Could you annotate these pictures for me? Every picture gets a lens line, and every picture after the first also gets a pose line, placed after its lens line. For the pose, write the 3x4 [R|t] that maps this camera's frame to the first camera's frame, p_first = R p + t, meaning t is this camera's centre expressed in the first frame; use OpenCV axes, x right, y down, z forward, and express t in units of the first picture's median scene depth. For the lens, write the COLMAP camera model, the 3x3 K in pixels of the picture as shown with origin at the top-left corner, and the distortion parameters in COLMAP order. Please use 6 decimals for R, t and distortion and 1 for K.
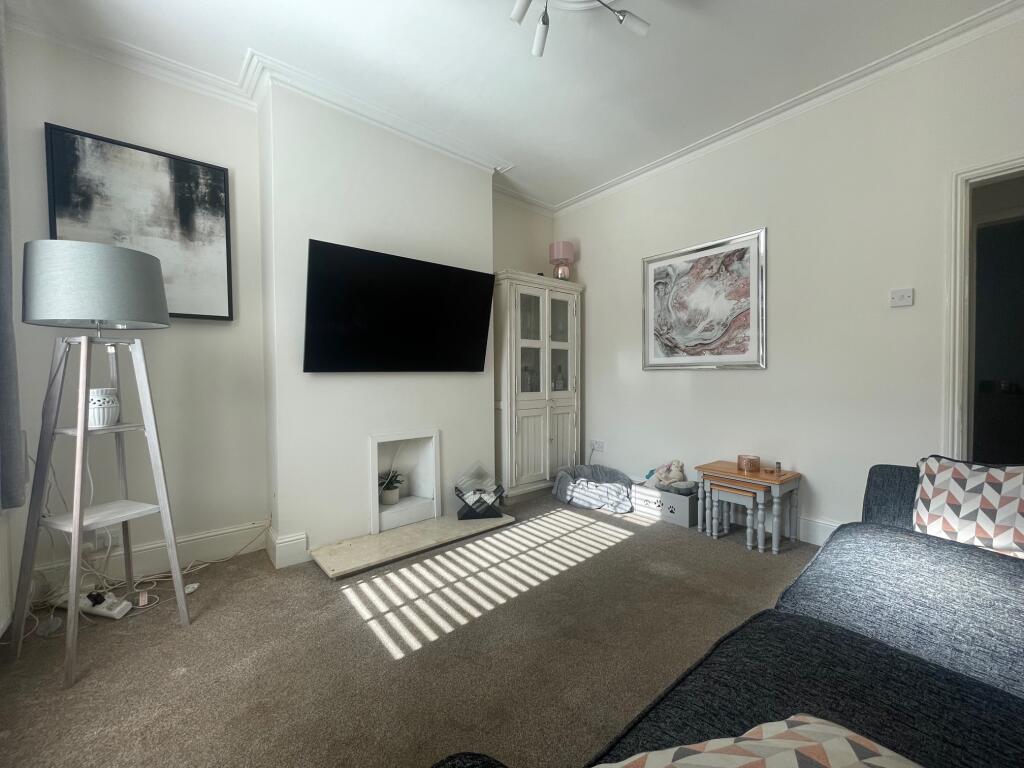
lens RADIAL K [[412.4, 0, 514.5], [0, 412.4, 381.2], [0, 0, 1]] dist [0.001401, -0.000101]
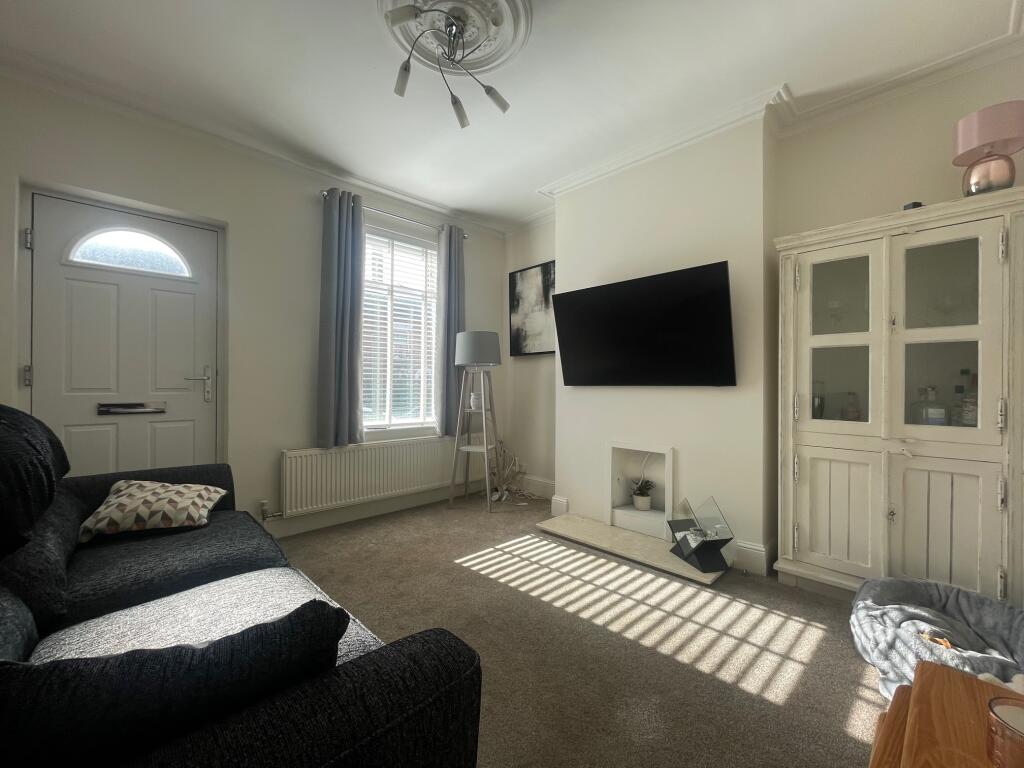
lens RADIAL K [[419.7, 0, 530.5], [0, 419.7, 386.2], [0, 0, 1]] dist [0.001253, -0.000011]
pose [[0.089466, 0.006948, -0.995966, 0.822452], [-0.026806, 0.999630, 0.004565, -0.020480], [0.995629, 0.026290, 0.089619, 0.670574]]
